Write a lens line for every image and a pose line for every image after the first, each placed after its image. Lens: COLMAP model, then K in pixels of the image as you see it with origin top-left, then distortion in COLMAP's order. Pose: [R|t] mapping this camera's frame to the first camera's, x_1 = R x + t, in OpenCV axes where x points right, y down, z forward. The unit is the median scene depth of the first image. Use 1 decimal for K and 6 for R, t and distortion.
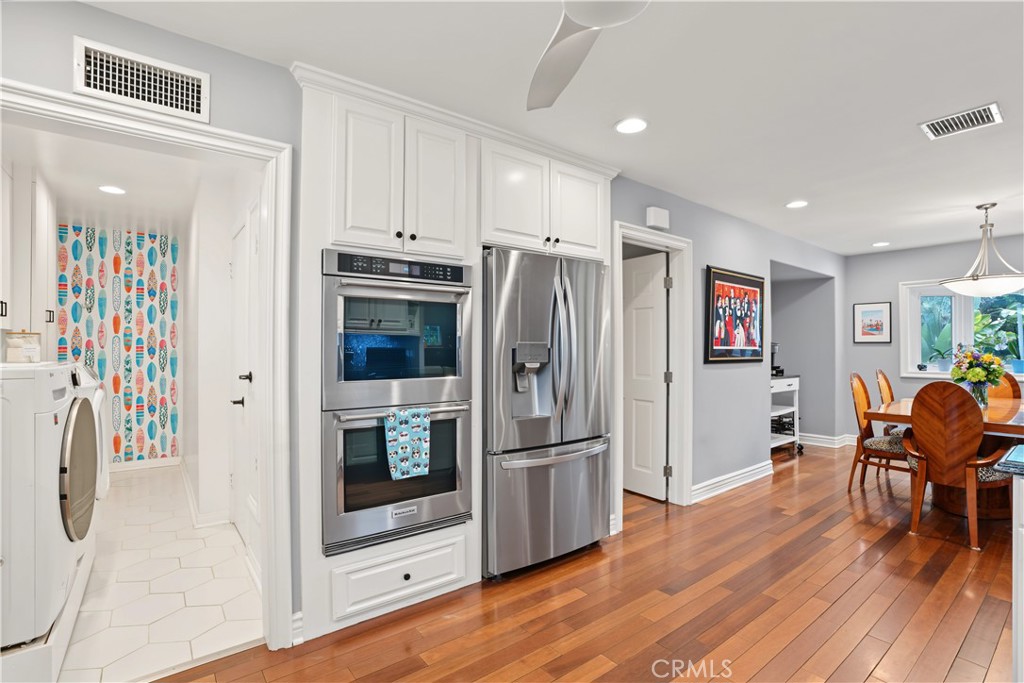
lens RADIAL K [[486.0, 0, 514.0], [0, 486.0, 348.5], [0, 0, 1]] dist [-0.073464, 0.029278]
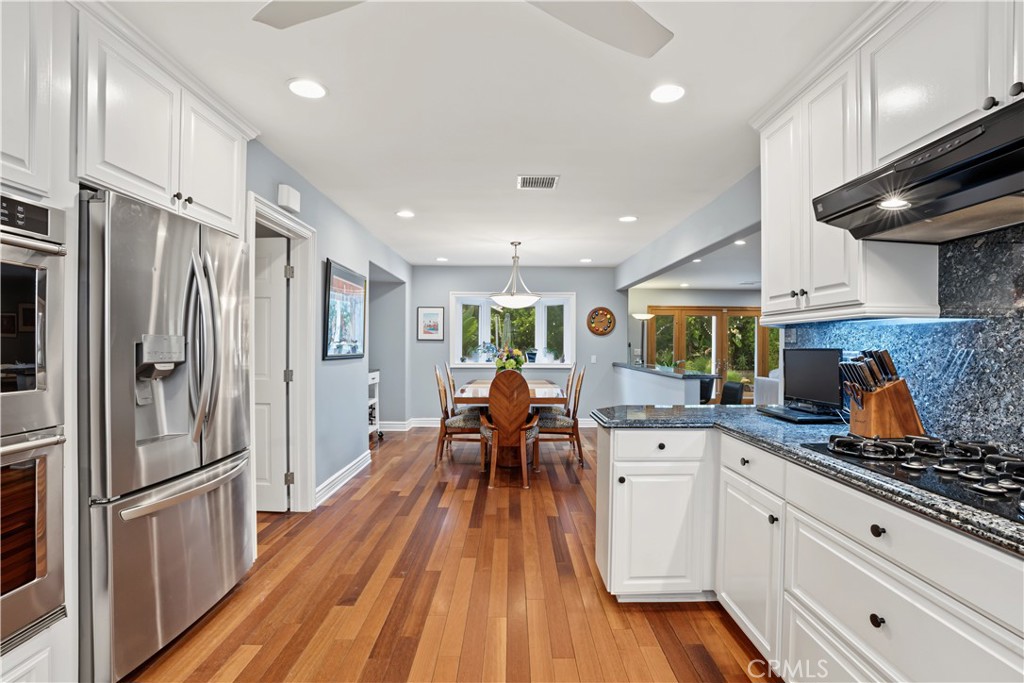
lens RADIAL K [[485.0, 0, 522.6], [0, 485.0, 352.0], [0, 0, 1]] dist [-0.063804, 0.025665]
pose [[0.597329, -0.008058, 0.801956, -0.142019], [-0.004891, 0.999894, 0.013690, 0.000121], [-0.801982, -0.012100, 0.597226, 0.108253]]
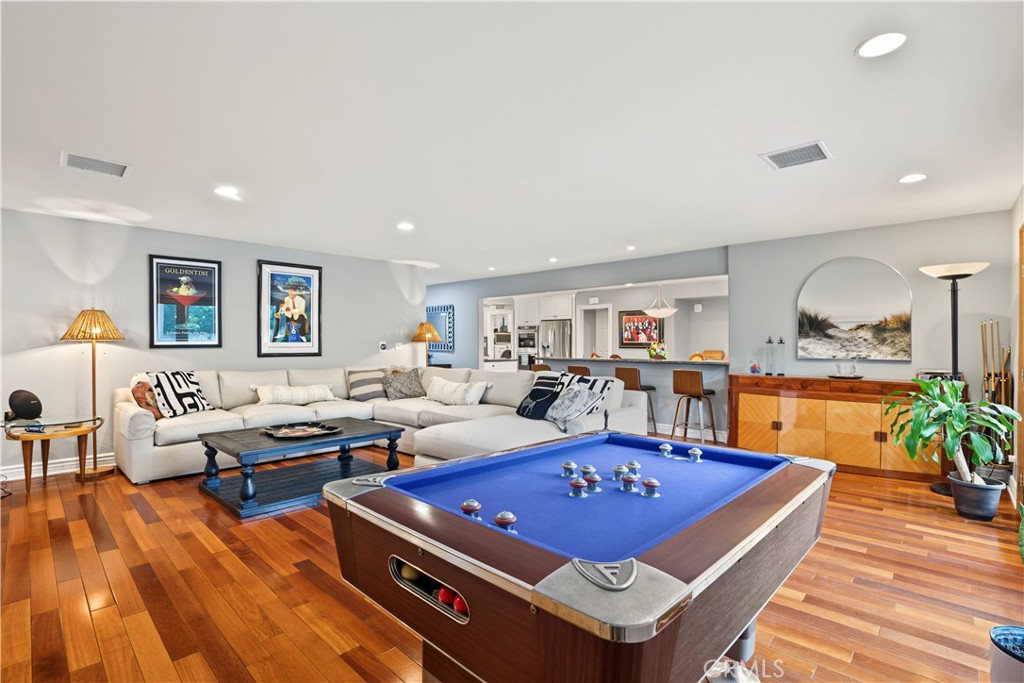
lens RADIAL K [[478.9, 0, 518.7], [0, 478.9, 349.0], [0, 0, 1]] dist [-0.066486, 0.024965]
pose [[0.159610, 0.010555, -0.987124, 3.044052], [-0.004656, 0.999940, 0.009940, 0.012876], [0.987169, 0.003009, 0.159649, 0.026193]]
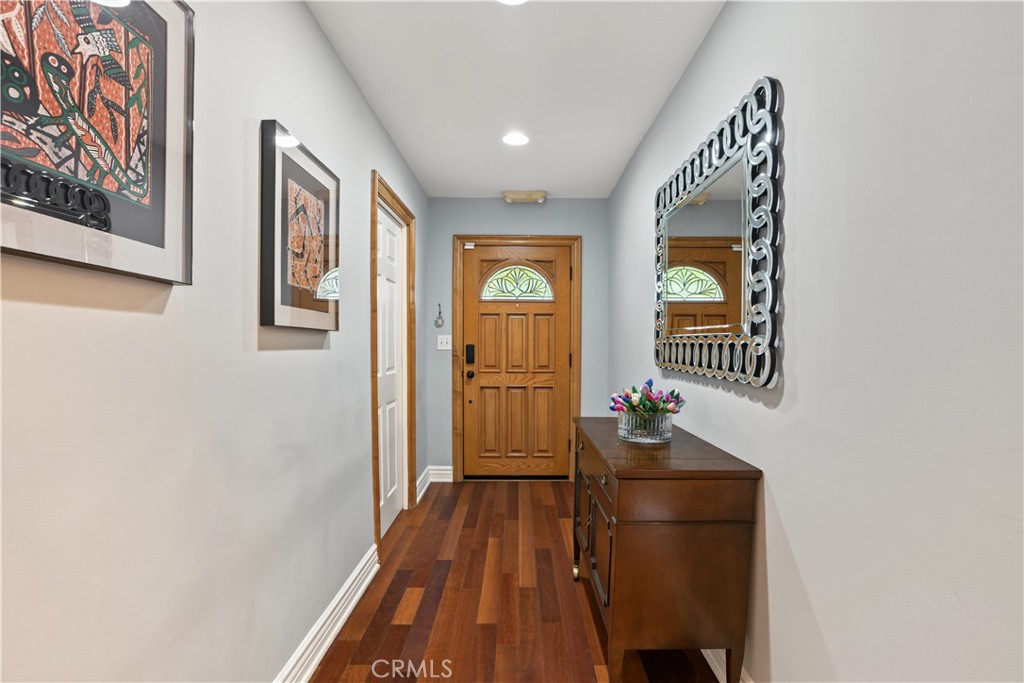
lens RADIAL K [[485.0, 0, 522.6], [0, 485.0, 352.0], [0, 0, 1]] dist [-0.063804, 0.025665]
pose [[-0.603975, 0.013277, -0.796893, 0.972350], [-0.005155, 0.999775, 0.020564, 0.017236], [0.796987, 0.016528, -0.603771, 0.155335]]
